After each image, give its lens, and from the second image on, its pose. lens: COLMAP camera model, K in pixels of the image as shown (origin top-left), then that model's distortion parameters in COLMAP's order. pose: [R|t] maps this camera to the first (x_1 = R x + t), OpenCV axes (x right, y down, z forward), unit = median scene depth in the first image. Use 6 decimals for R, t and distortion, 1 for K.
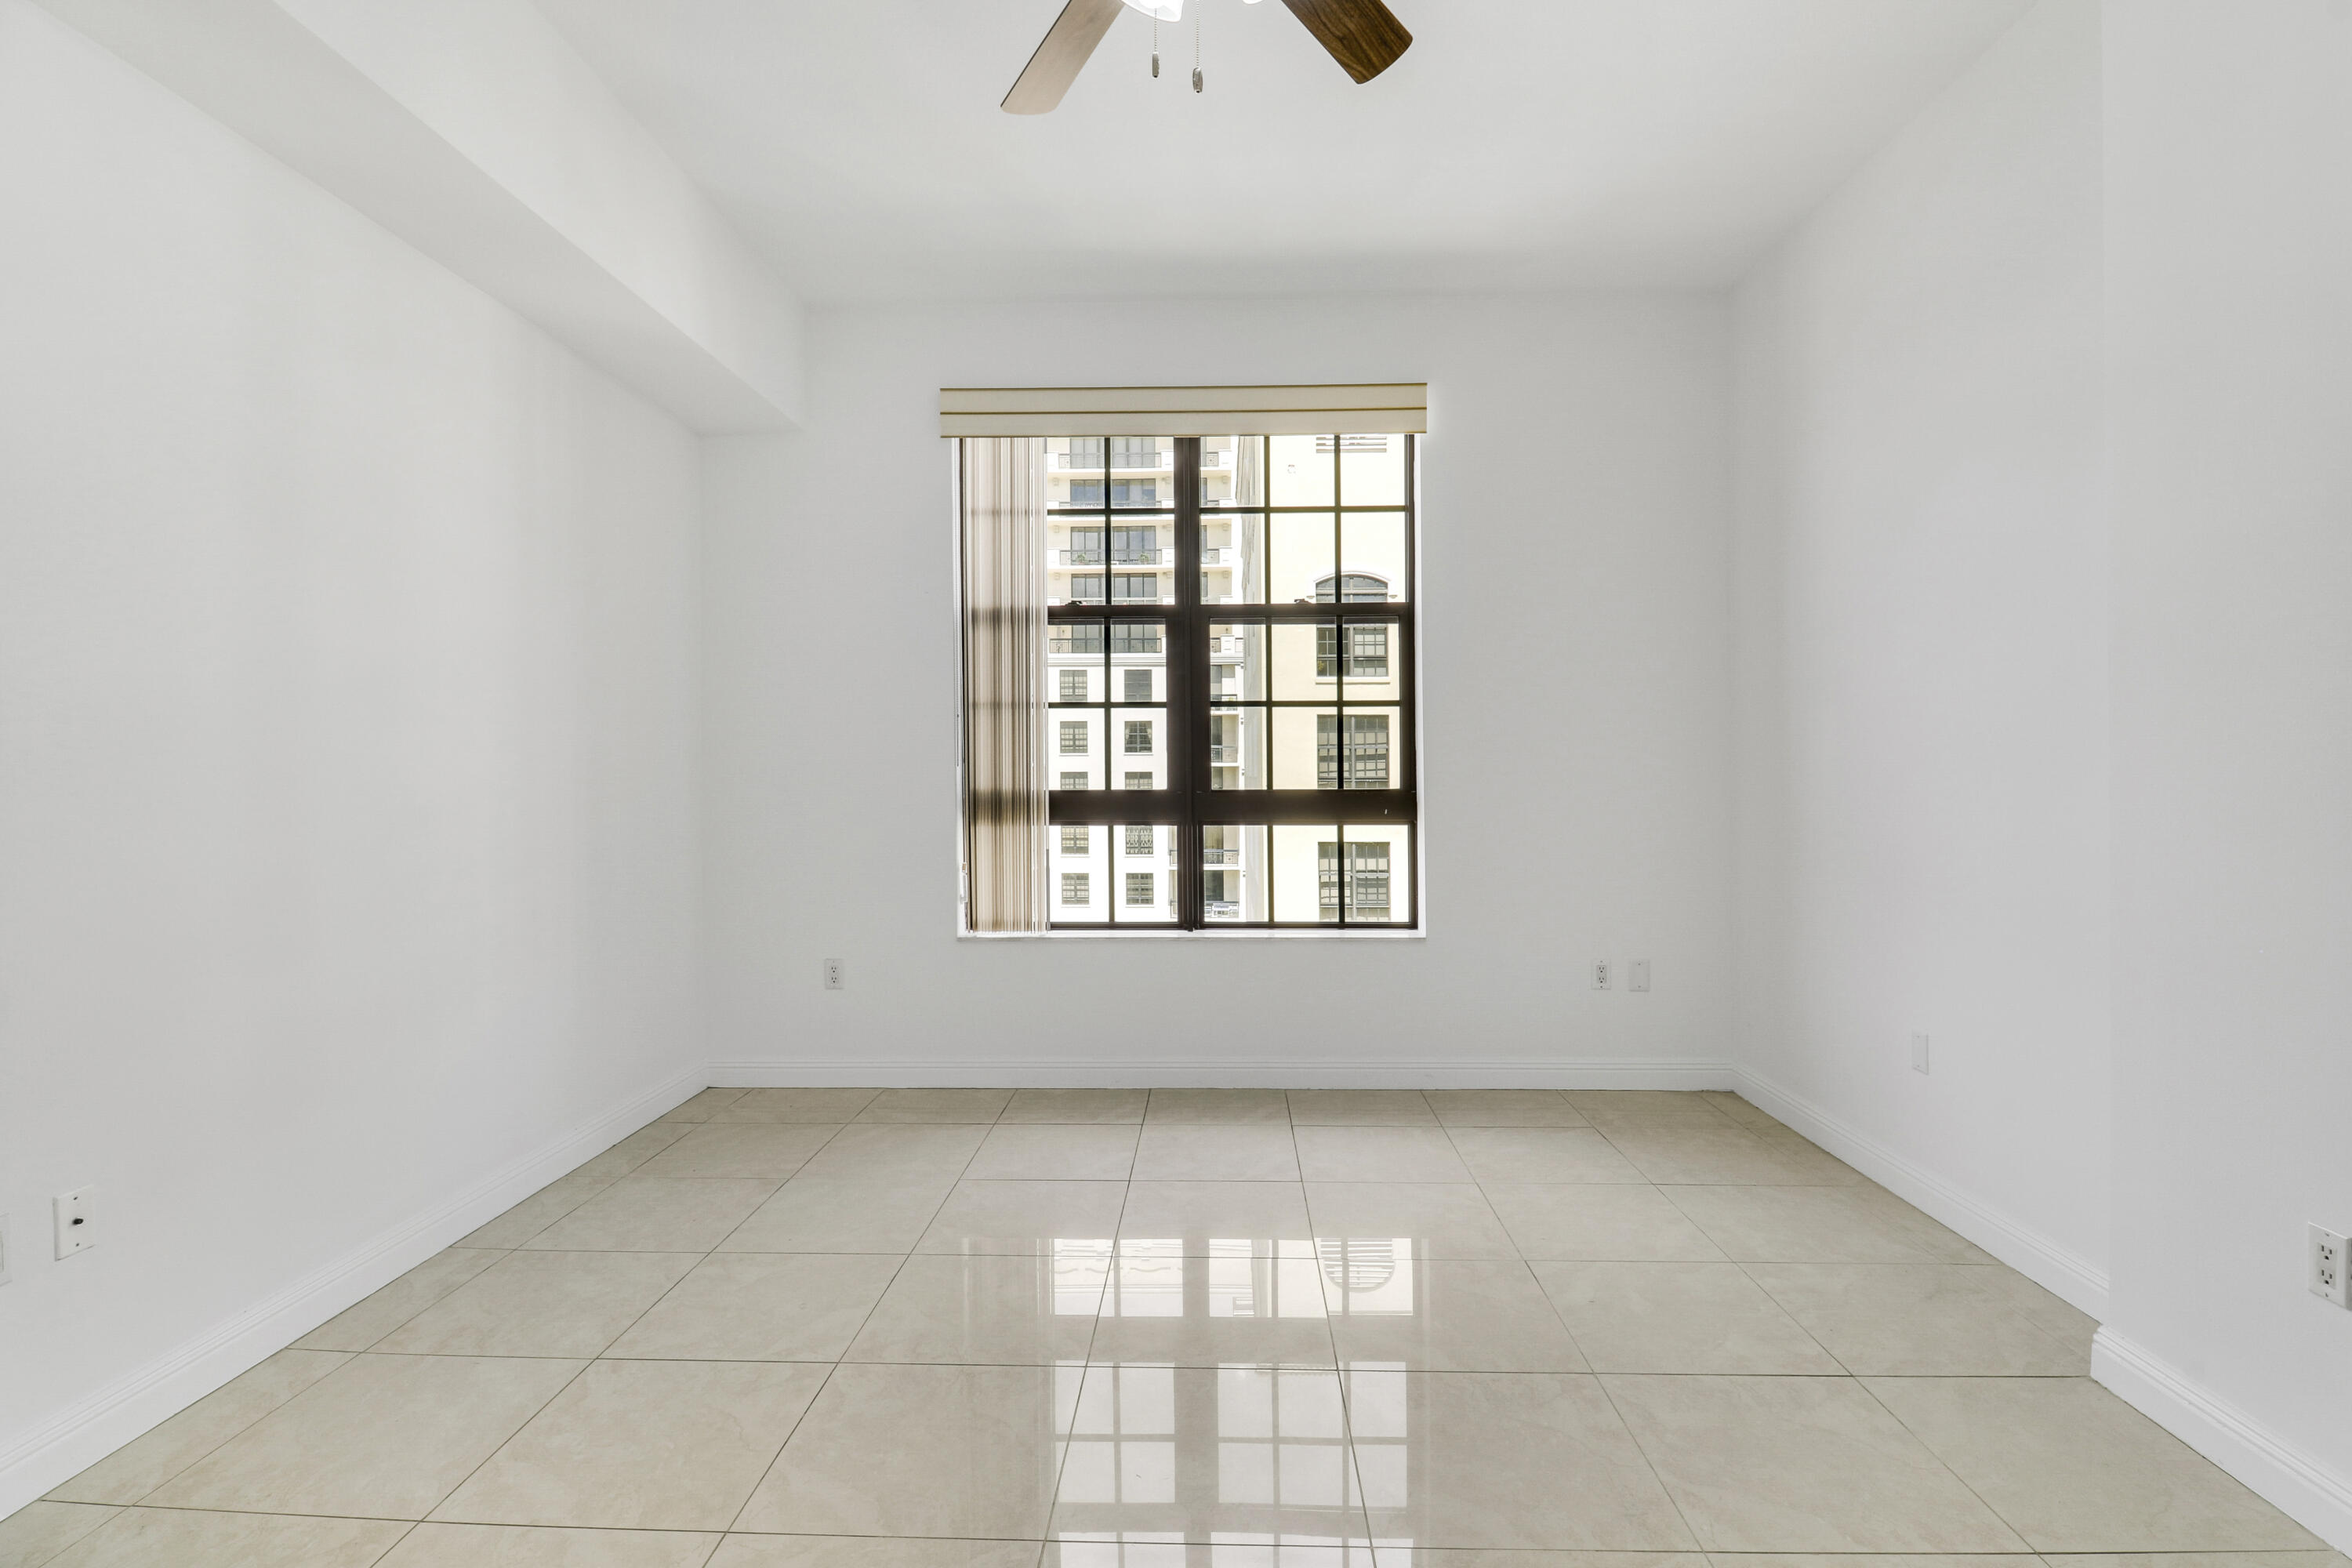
lens RADIAL K [[1090.0, 0, 1181.2], [0, 1090.0, 766.0], [0, 0, 1]] dist [0.000612, -0.000030]
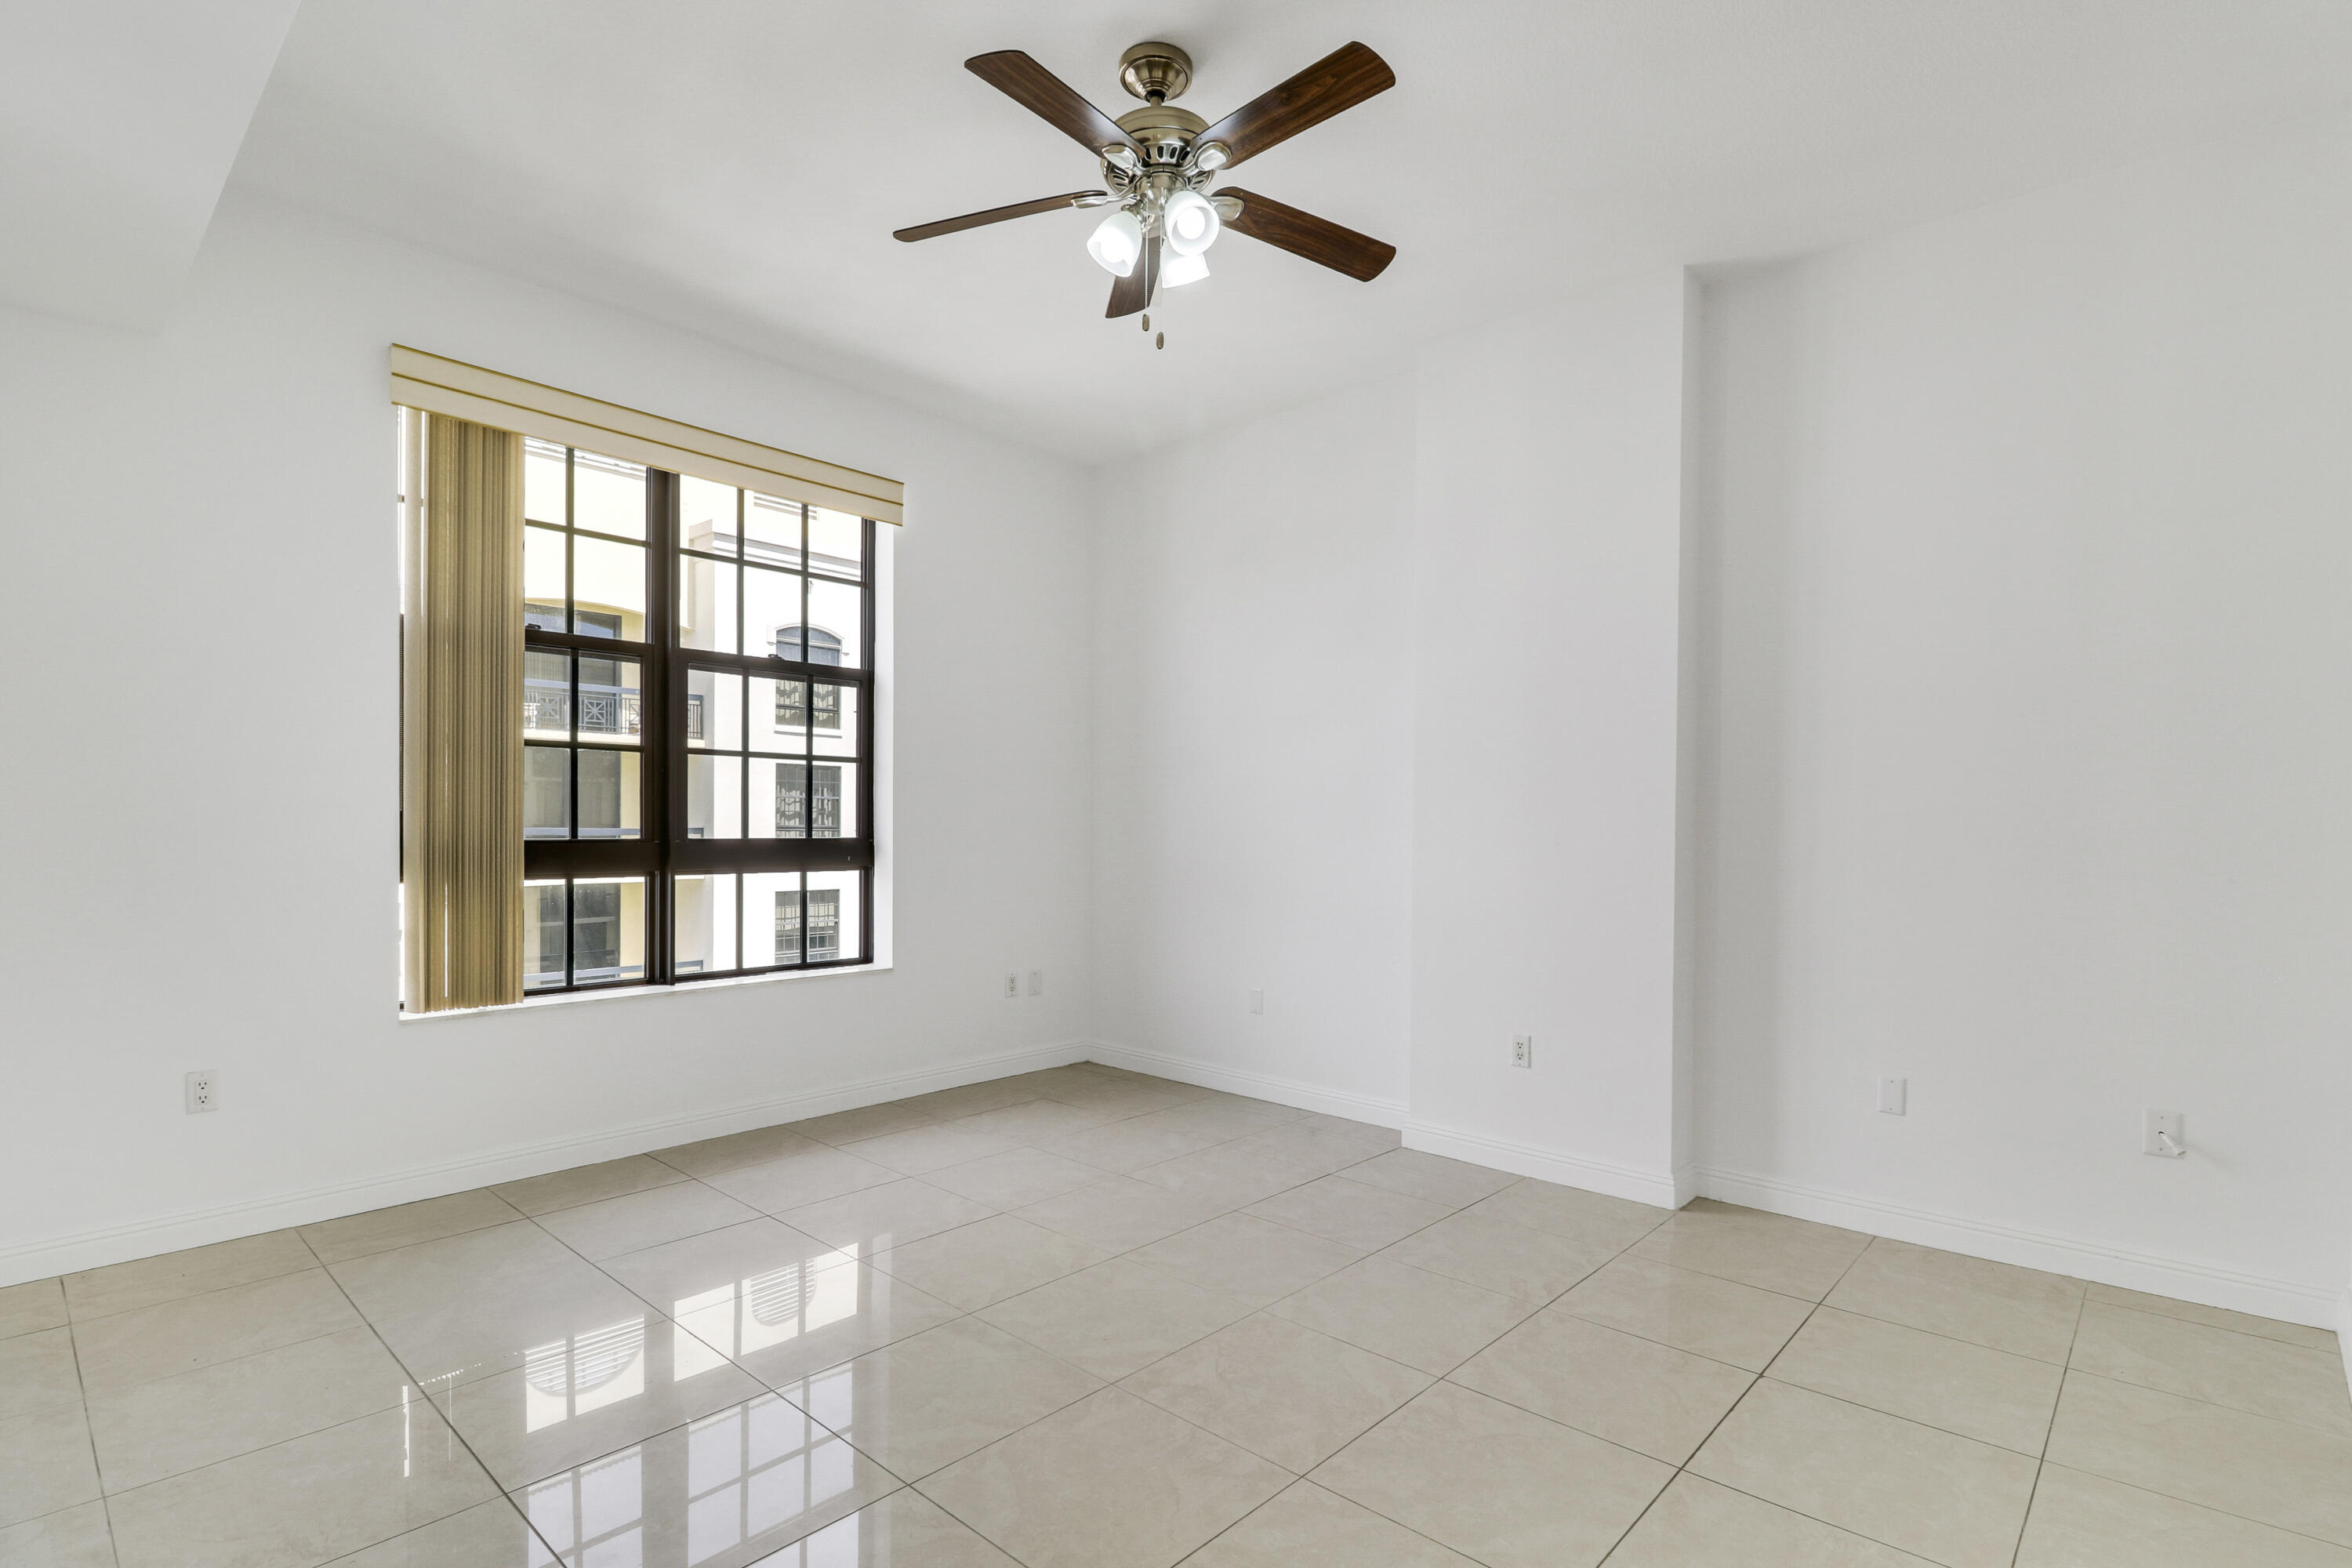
lens RADIAL K [[1121.1, 0, 1202.8], [0, 1121.1, 814.5], [0, 0, 1]] dist [-0.000926, -0.000357]
pose [[0.641103, 0.014745, 0.767313, -0.444441], [-0.013810, 0.999875, -0.007675, 0.001476], [-0.767331, -0.005676, 0.641227, 0.003545]]
